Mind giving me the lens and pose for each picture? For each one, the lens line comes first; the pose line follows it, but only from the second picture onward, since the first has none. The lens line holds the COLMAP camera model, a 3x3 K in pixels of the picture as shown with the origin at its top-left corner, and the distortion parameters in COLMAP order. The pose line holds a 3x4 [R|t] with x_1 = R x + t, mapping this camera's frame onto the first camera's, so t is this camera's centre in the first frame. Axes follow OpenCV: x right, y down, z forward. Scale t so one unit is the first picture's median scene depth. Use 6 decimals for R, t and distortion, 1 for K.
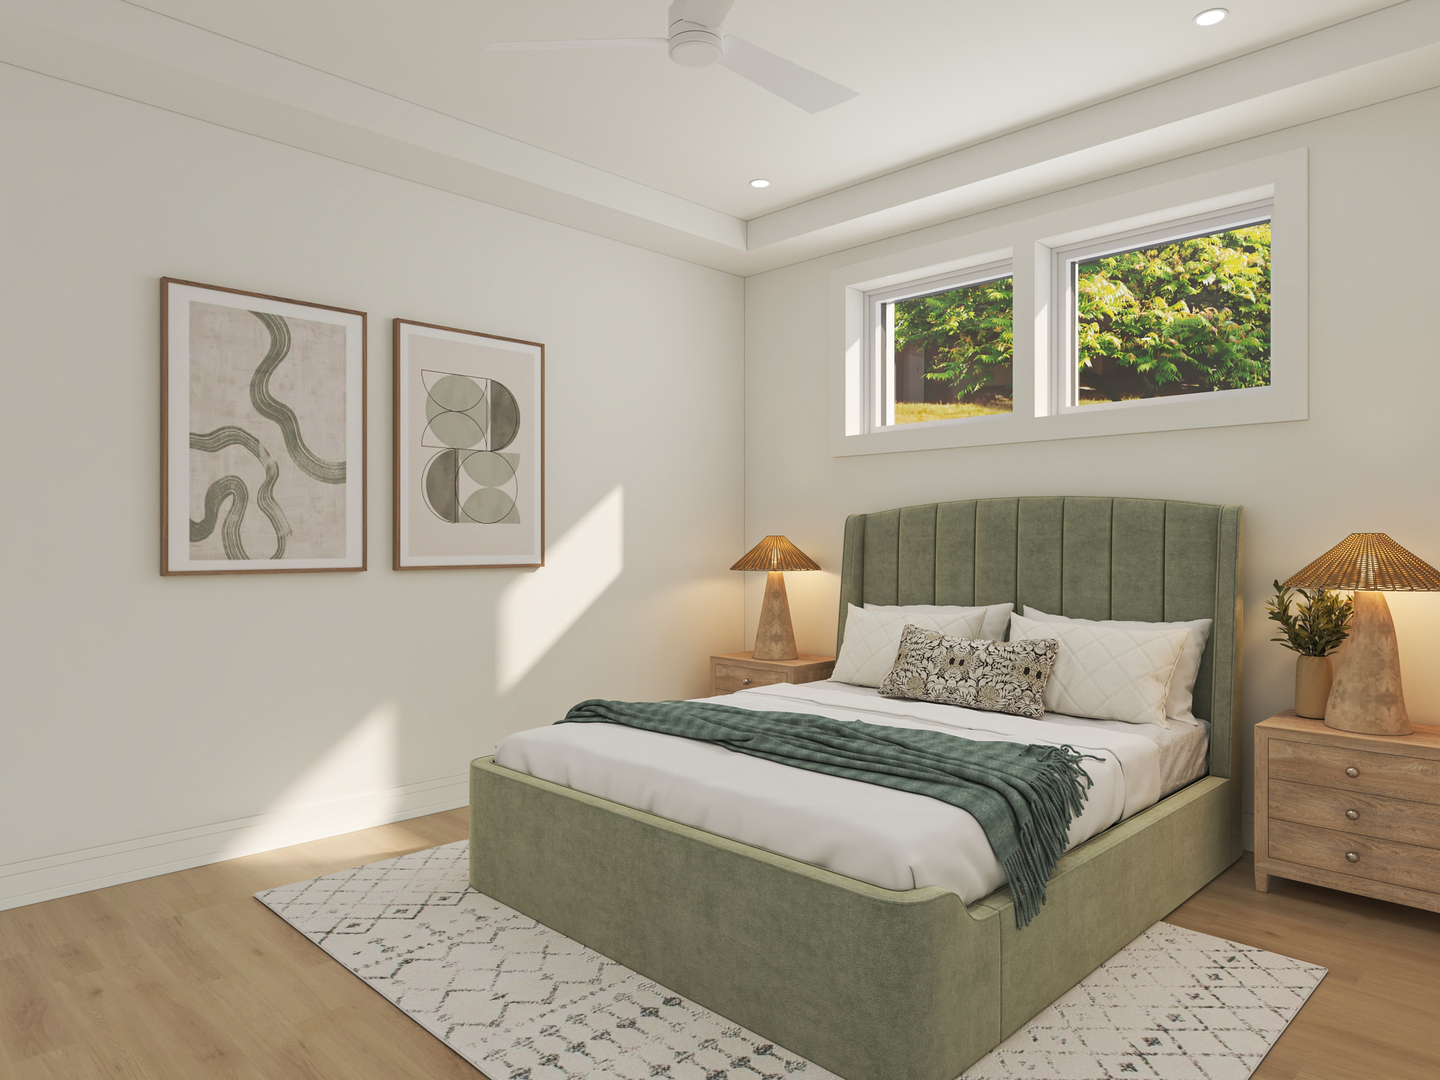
lens RADIAL K [[927.6, 0, 720.0], [0, 927.6, 540.0], [0, 0, 1]] dist [-0.002200, 0.000982]
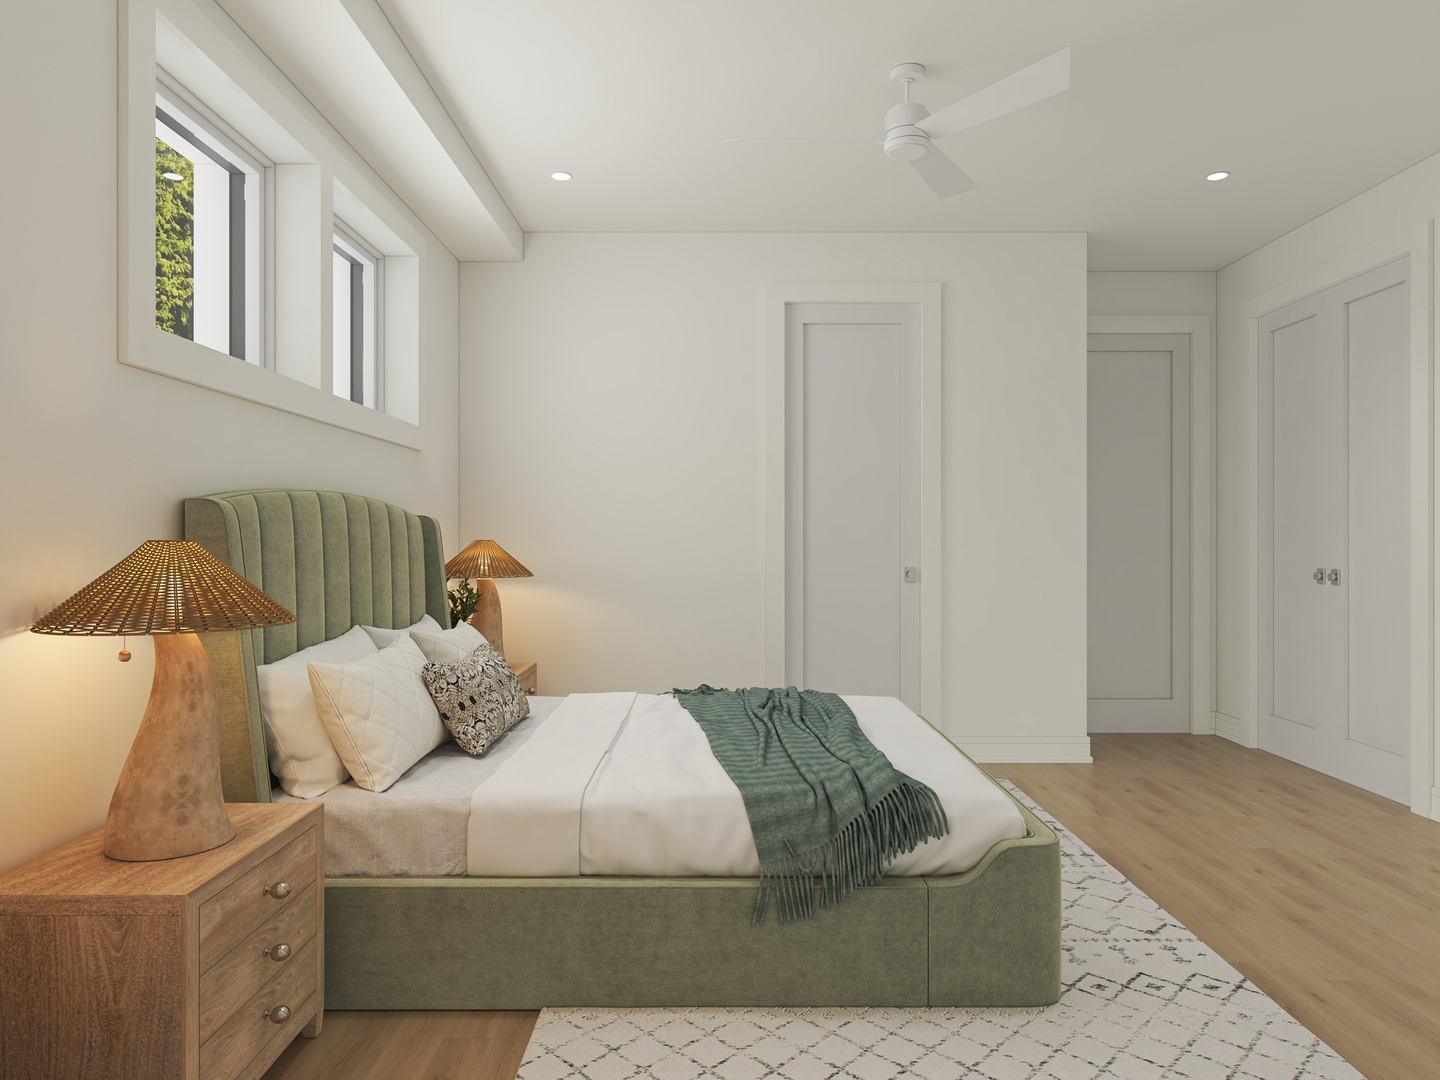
lens RADIAL K [[927.6, 0, 720.0], [0, 927.6, 540.0], [0, 0, 1]] dist [-0.002200, 0.000982]
pose [[-0.708031, 0.001377, 0.706180, -0.544448], [0.001419, 0.999999, -0.000527, -0.007412], [-0.706180, 0.000629, -0.708032, 1.547599]]
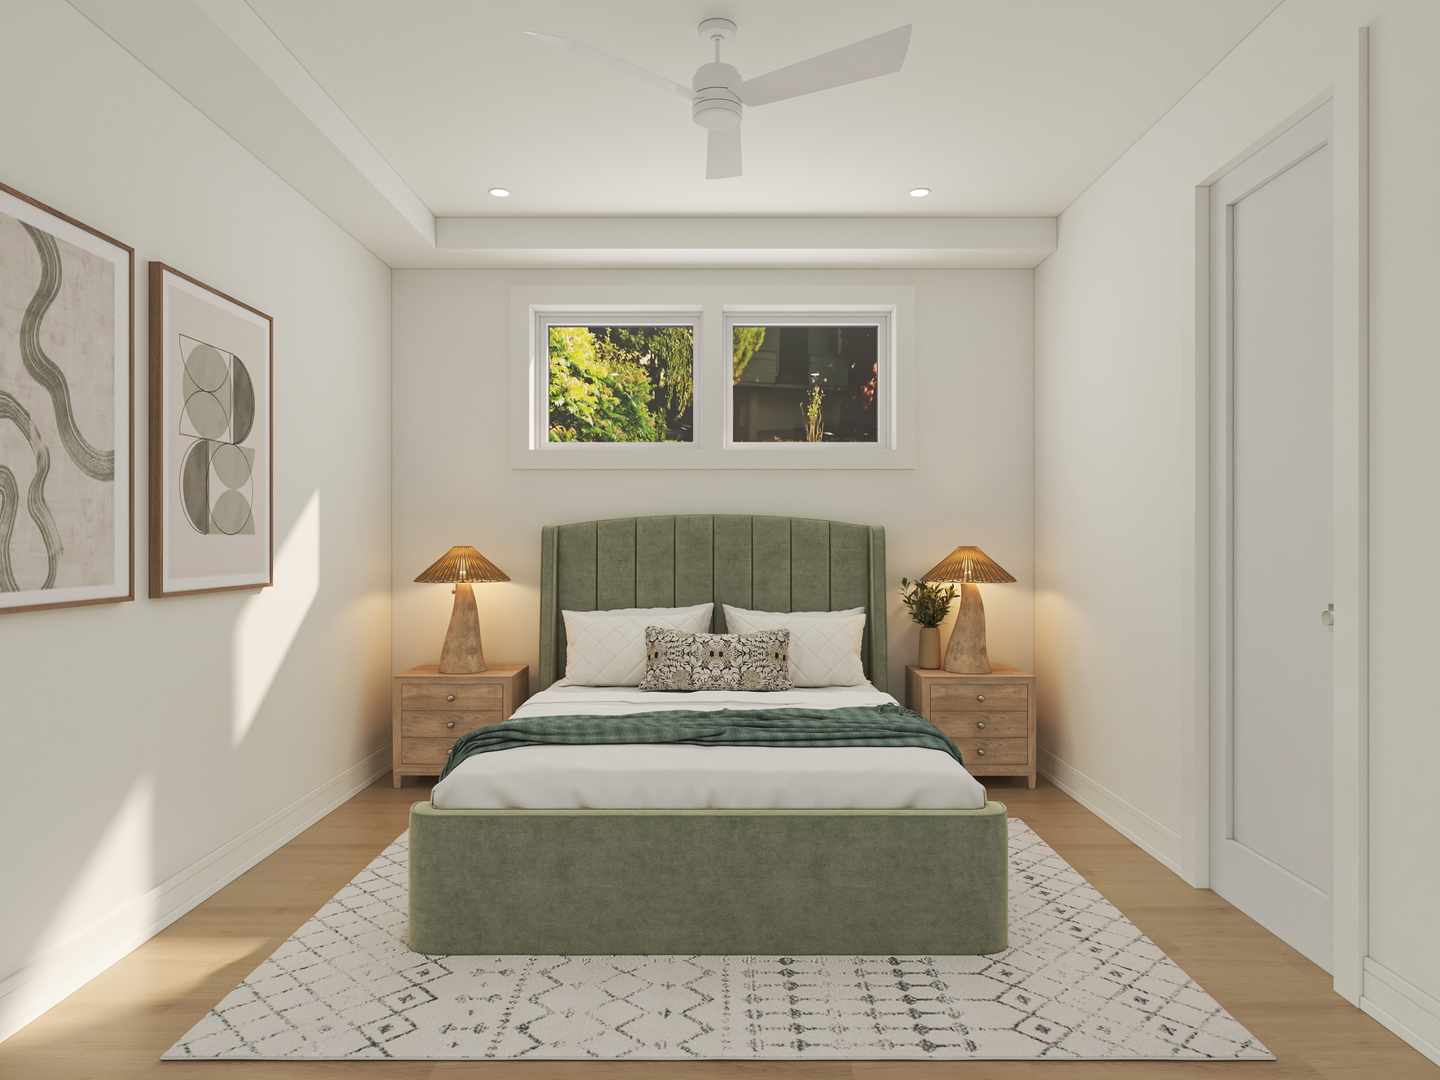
lens RADIAL K [[927.6, 0, 720.0], [0, 927.6, 540.0], [0, 0, 1]] dist [-0.002200, 0.000982]
pose [[0.707125, -0.000139, 0.707089, -0.608882], [0.000052, 1.000000, 0.000144, -0.015621], [-0.707089, -0.000065, 0.707125, 0.162740]]
